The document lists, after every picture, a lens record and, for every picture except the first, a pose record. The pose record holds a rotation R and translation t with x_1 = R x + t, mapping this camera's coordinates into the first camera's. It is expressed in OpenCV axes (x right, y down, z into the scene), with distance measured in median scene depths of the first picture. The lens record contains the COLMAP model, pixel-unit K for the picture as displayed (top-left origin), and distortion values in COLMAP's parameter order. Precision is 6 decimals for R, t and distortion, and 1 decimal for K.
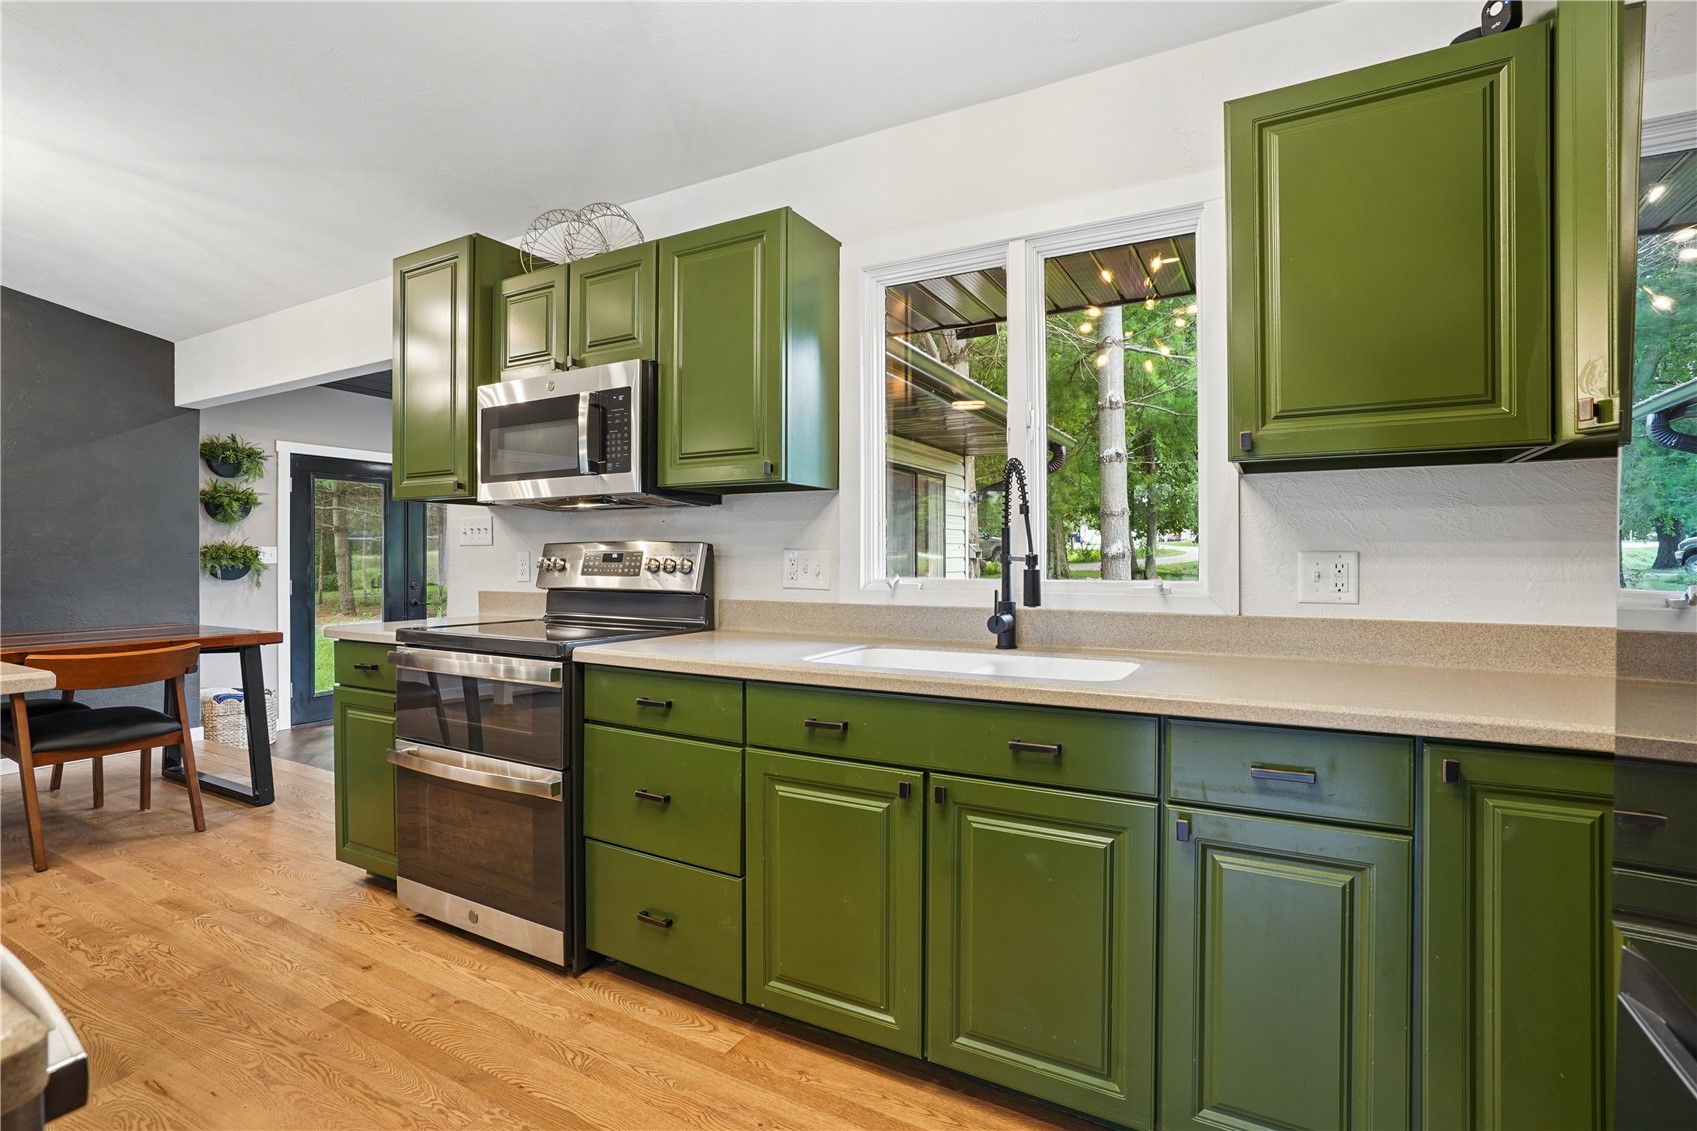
lens RADIAL K [[793.0, 0, 856.0], [0, 793.0, 556.5], [0, 0, 1]] dist [-0.043218, 0.008220]
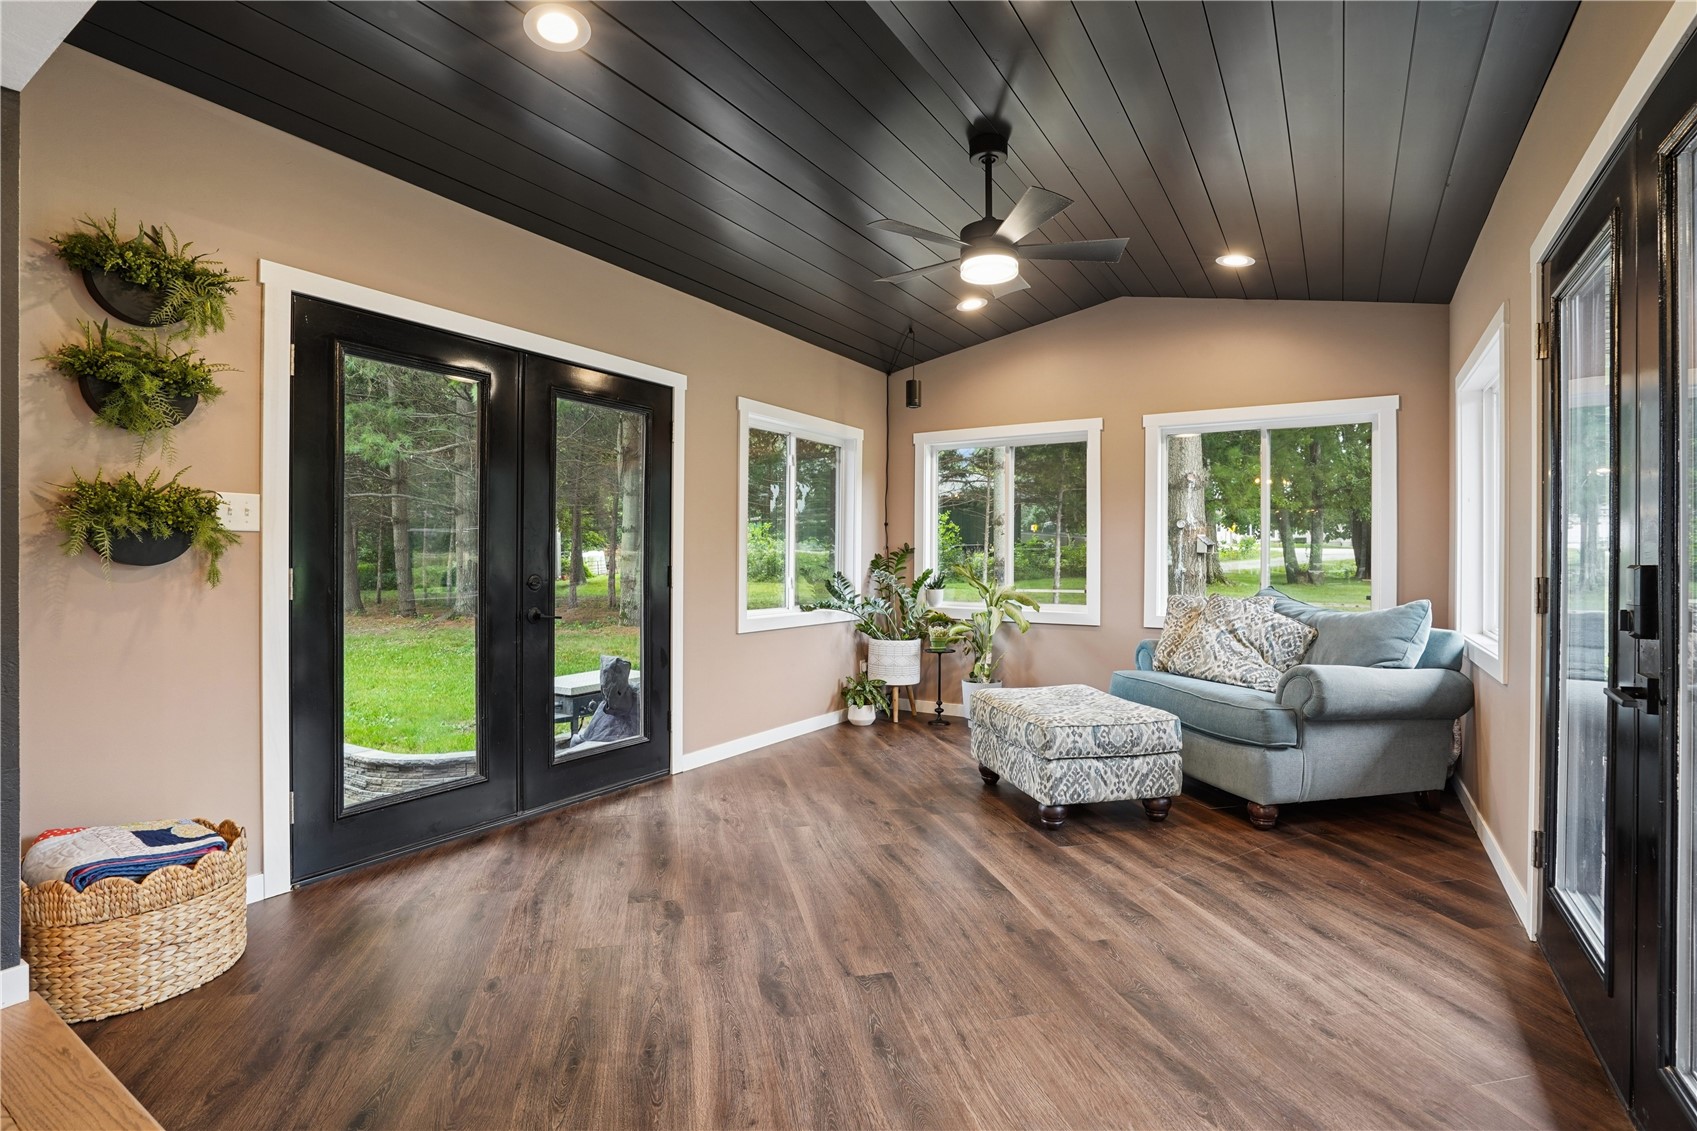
lens RADIAL K [[793.0, 0, 853.2], [0, 793.0, 558.1], [0, 0, 1]] dist [-0.043218, 0.008220]
pose [[0.998190, 0.003851, -0.060014, -0.400443], [-0.003848, 0.999993, 0.000167, 0.025085], [0.060014, 0.000064, 0.998198, 0.611068]]
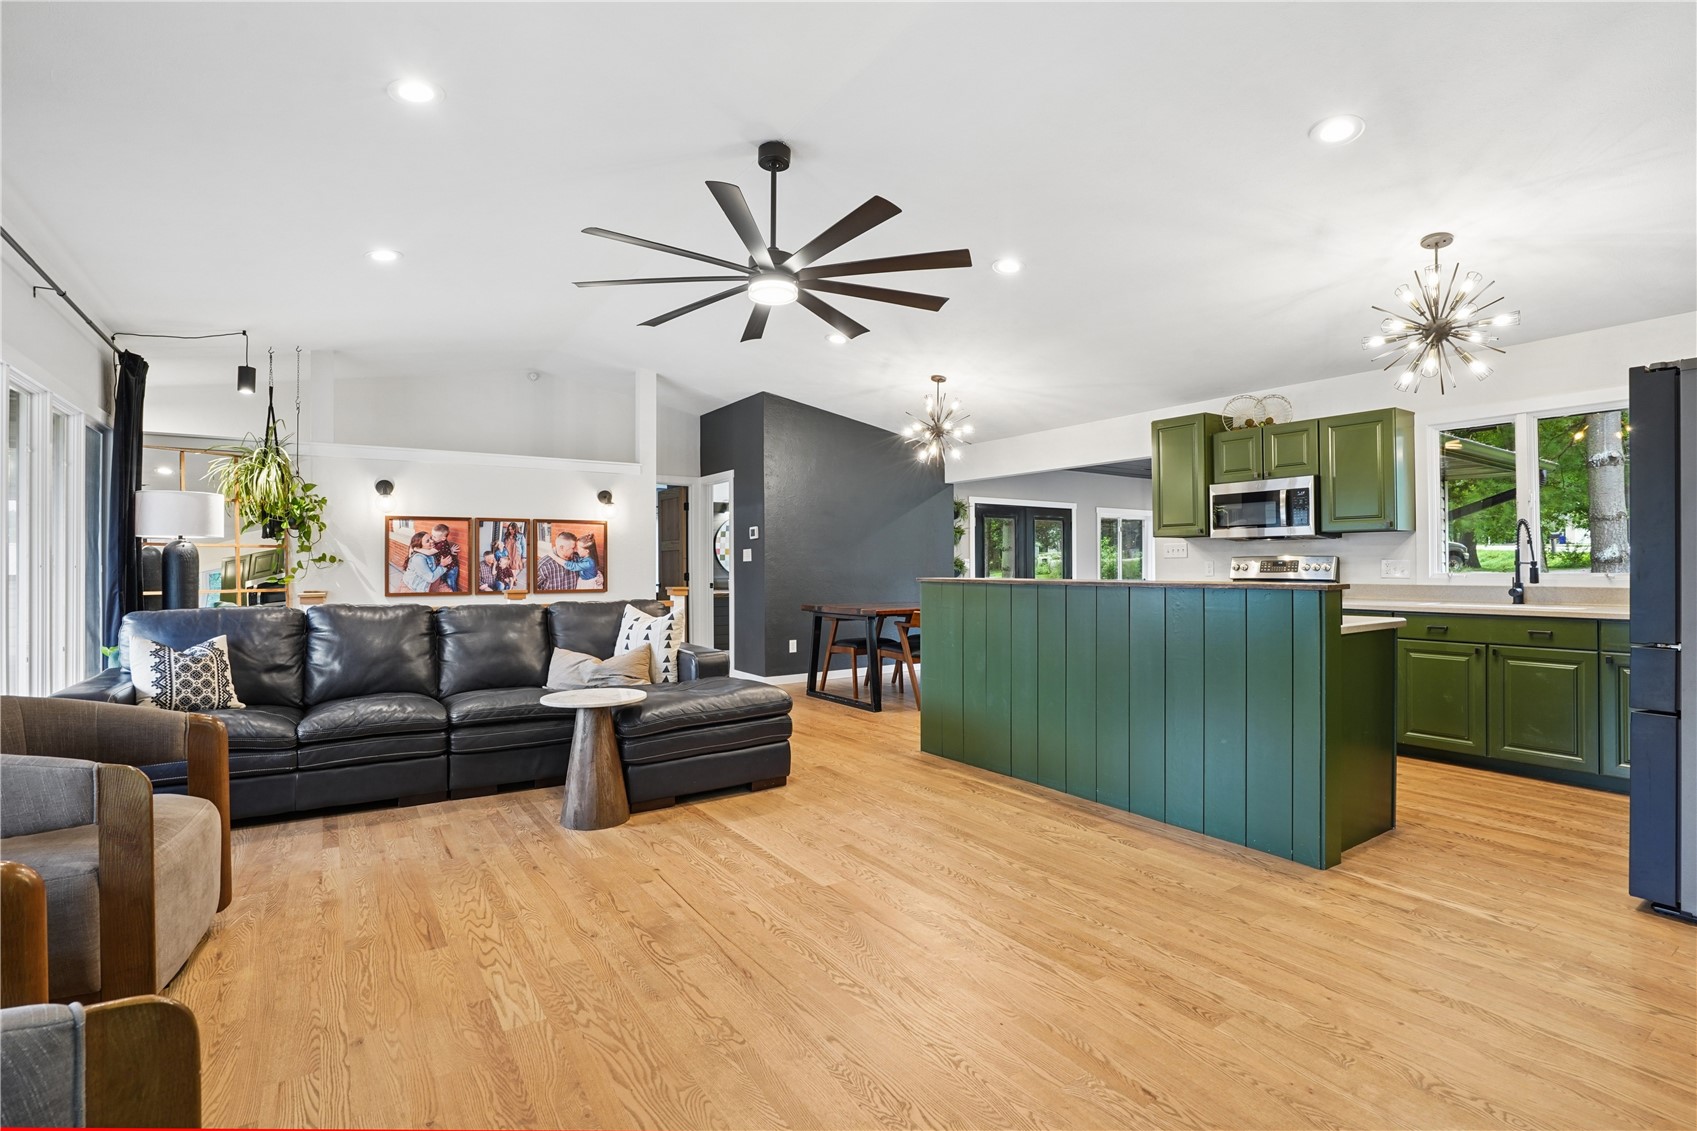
lens RADIAL K [[793.0, 0, 842.4], [0, 793.0, 559.6], [0, 0, 1]] dist [-0.043218, 0.008220]
pose [[0.887142, -0.006918, -0.461445, -0.196801], [0.004724, 0.999971, -0.005910, -0.001263], [0.461473, 0.003063, 0.887149, -0.711031]]
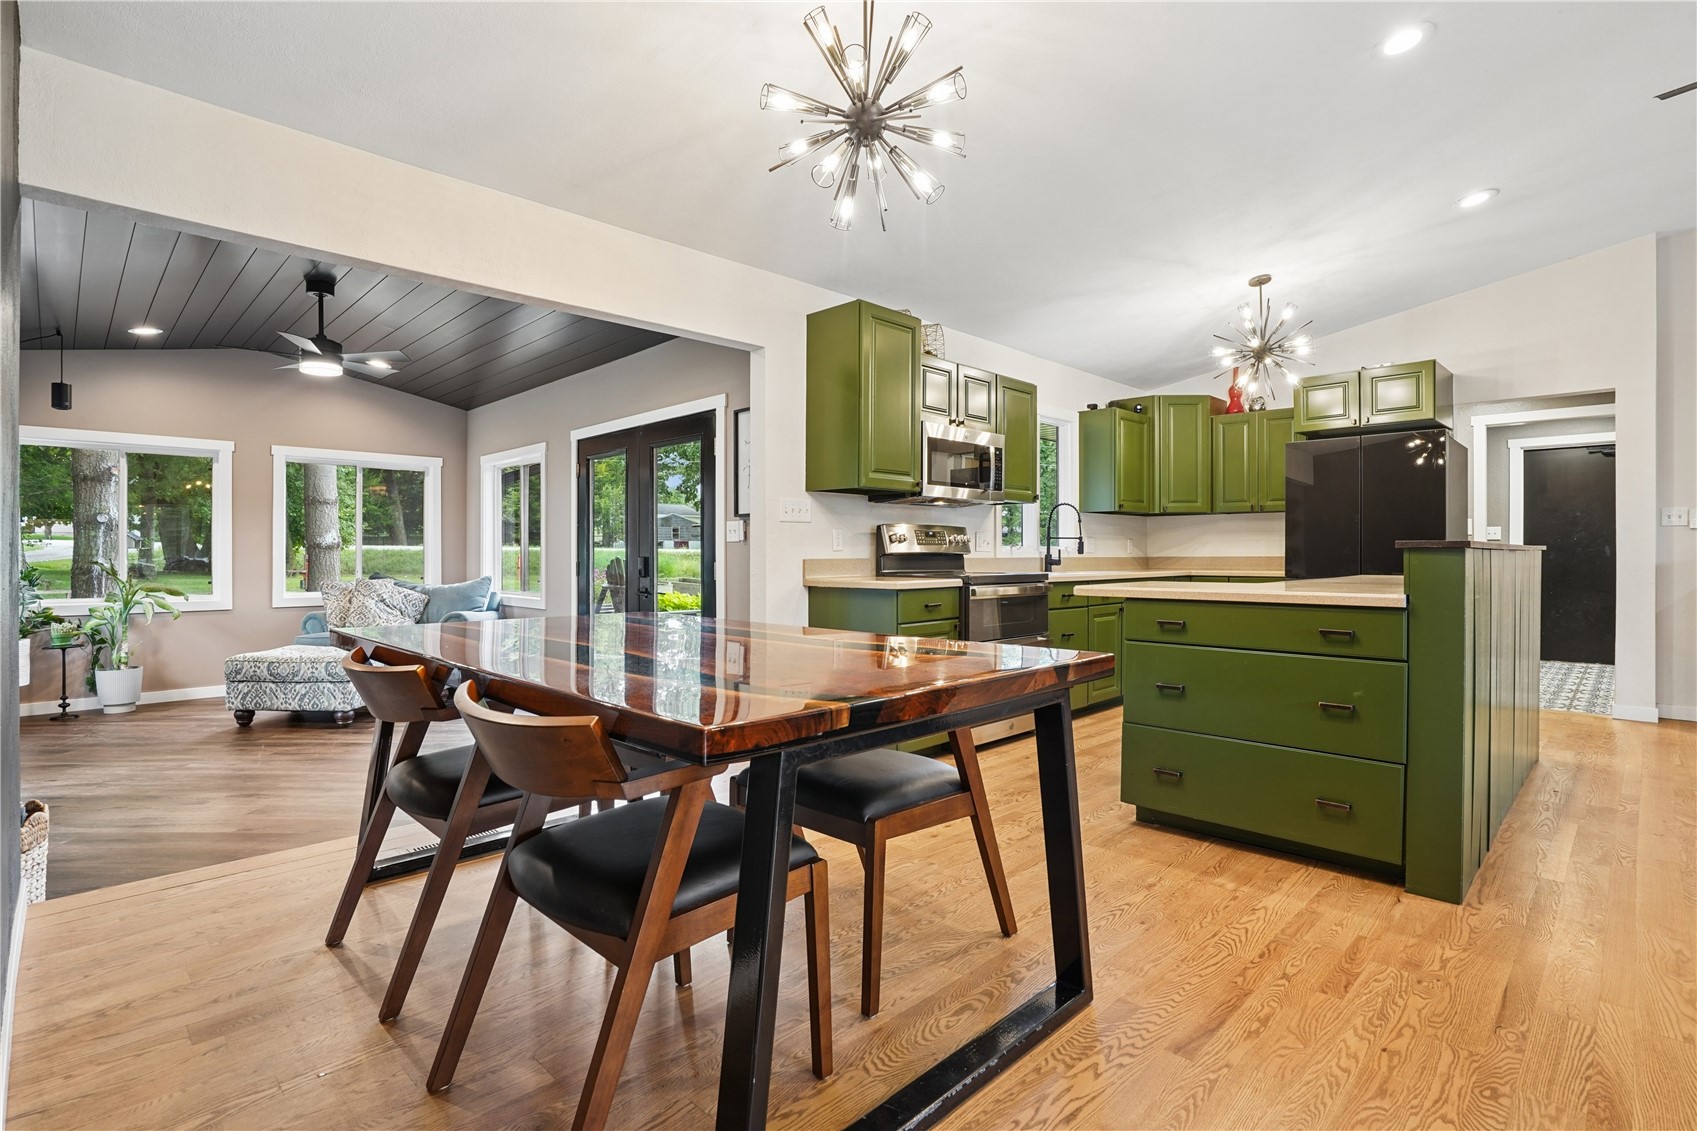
lens RADIAL K [[793.0, 0, 854.6], [0, 793.0, 564.5], [0, 0, 1]] dist [-0.043218, 0.008220]
pose [[0.271417, -0.012918, 0.962375, -1.037908], [-0.000414, 0.999908, 0.013539, 0.022310], [-0.962462, -0.004073, 0.271387, 0.367211]]
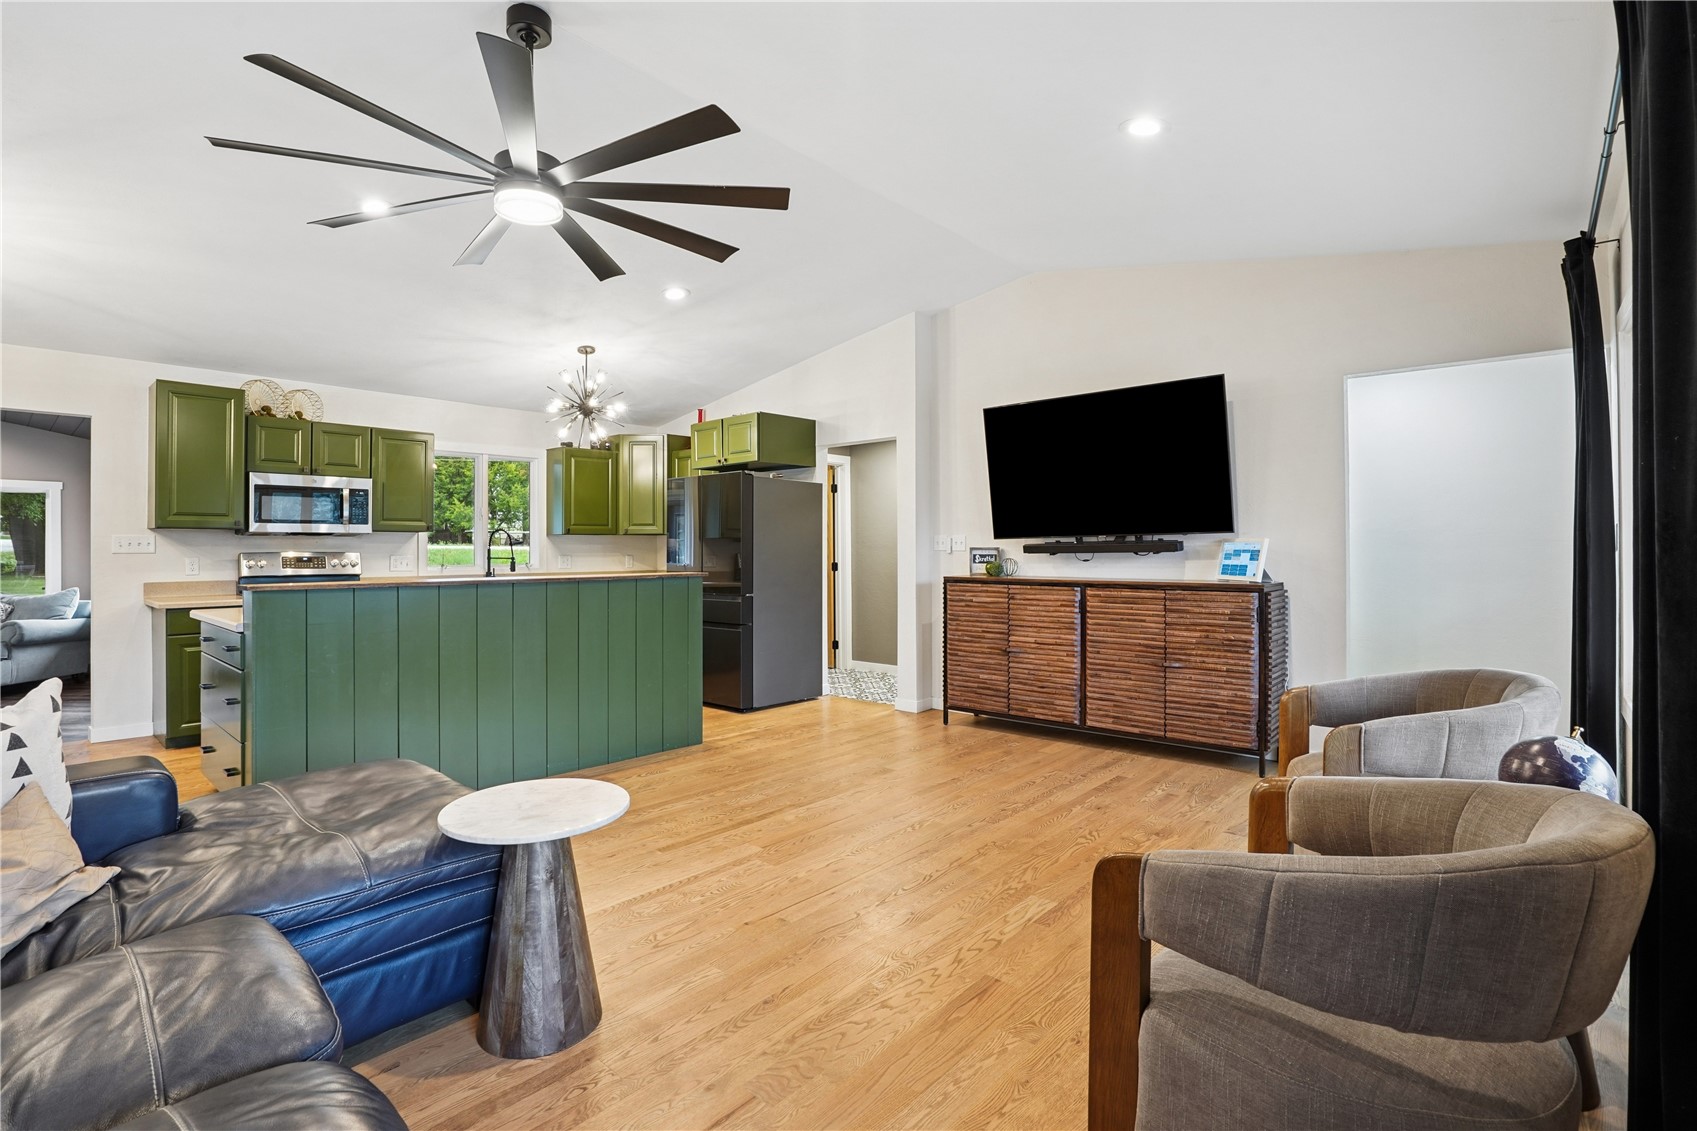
lens RADIAL K [[793.0, 0, 846.0], [0, 793.0, 548.8], [0, 0, 1]] dist [-0.043218, 0.008220]
pose [[0.223656, -0.000776, 0.974668, -1.035515], [-0.000512, 0.999999, 0.000914, -0.015488], [-0.974668, -0.000703, 0.223656, -0.440358]]
